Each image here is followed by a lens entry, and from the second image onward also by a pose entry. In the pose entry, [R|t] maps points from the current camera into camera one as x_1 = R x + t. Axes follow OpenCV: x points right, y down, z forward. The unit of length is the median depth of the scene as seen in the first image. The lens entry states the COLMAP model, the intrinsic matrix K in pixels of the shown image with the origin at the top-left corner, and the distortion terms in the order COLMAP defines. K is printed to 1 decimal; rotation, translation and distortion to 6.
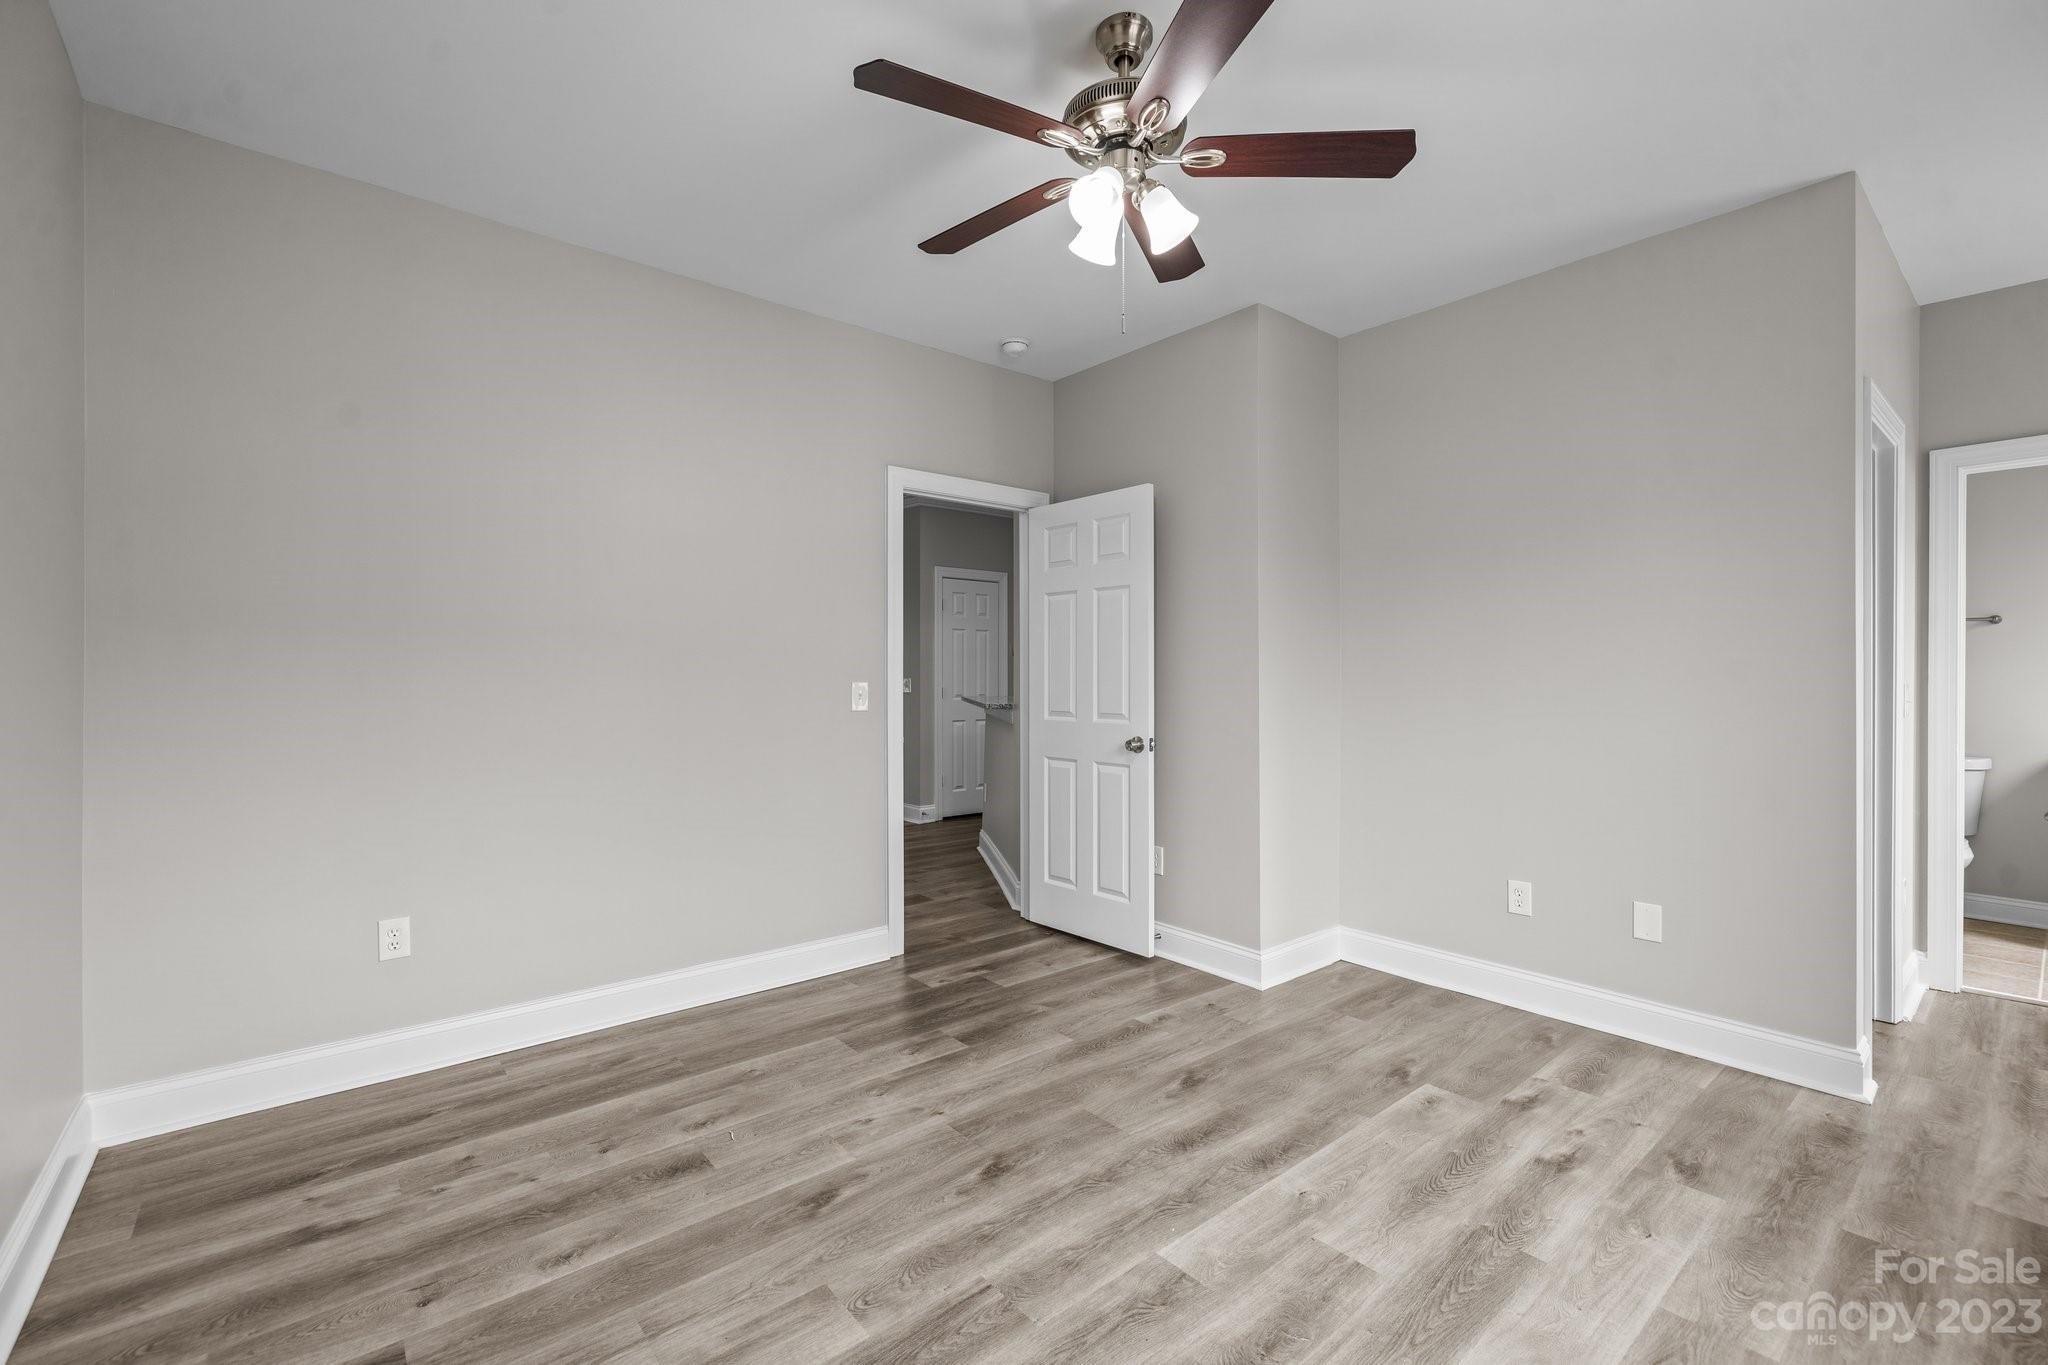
lens RADIAL K [[868.5, 0, 1018.8], [0, 868.5, 679.0], [0, 0, 1]] dist [0.003376, 0.000354]
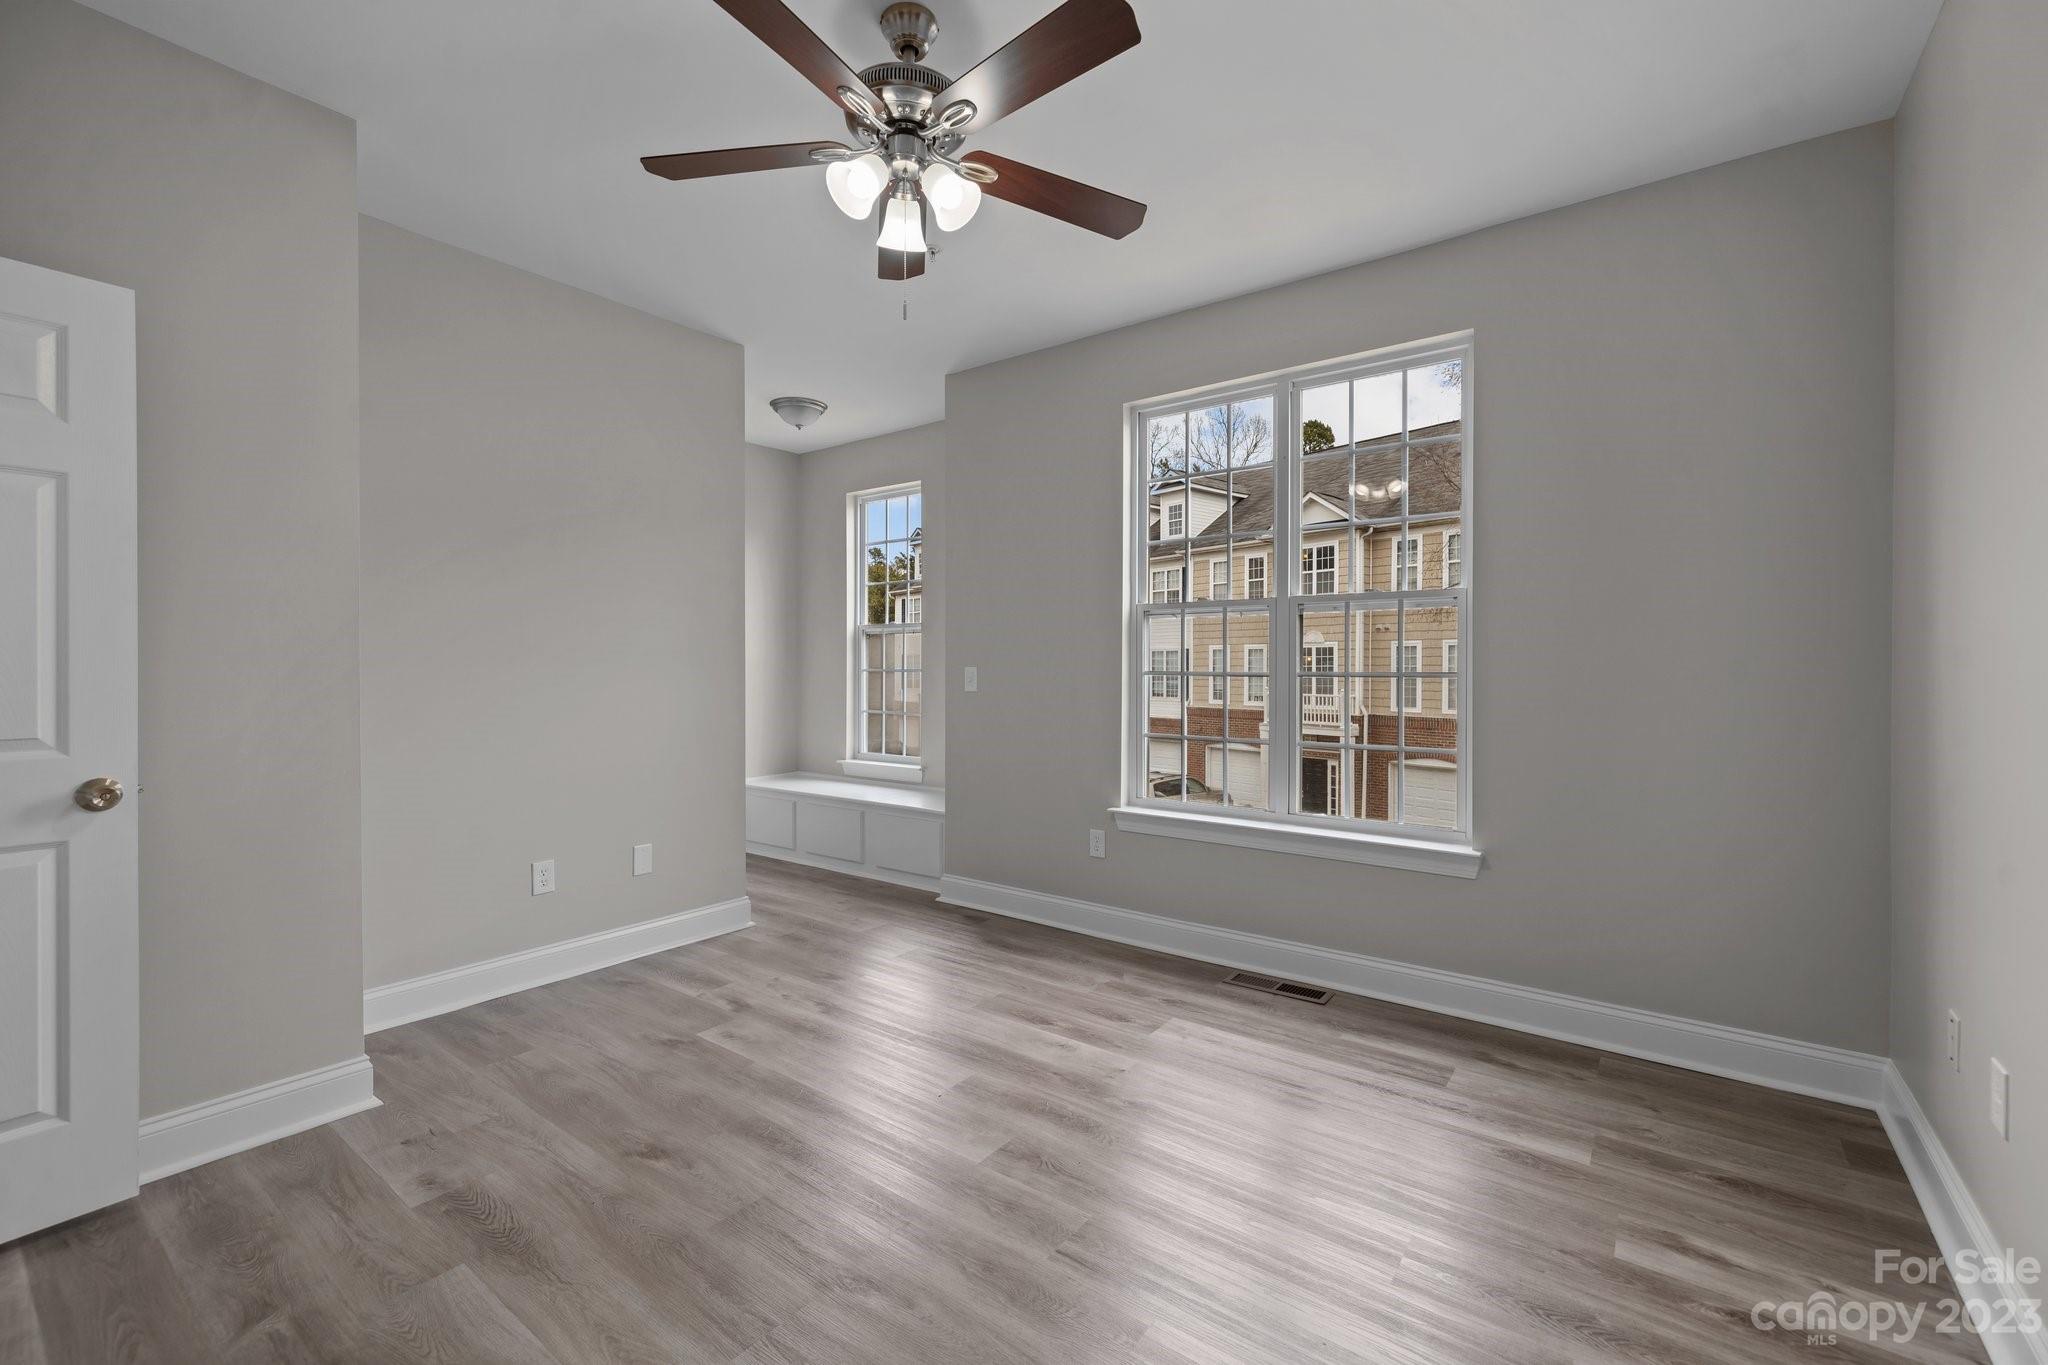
lens RADIAL K [[868.5, 0, 1011.6], [0, 868.5, 674.9], [0, 0, 1]] dist [0.003376, 0.000354]
pose [[-0.230961, -0.010300, 0.972908, -0.632716], [-0.001587, 0.999947, 0.010210, 0.000970], [-0.972962, 0.000814, -0.230965, 0.802125]]
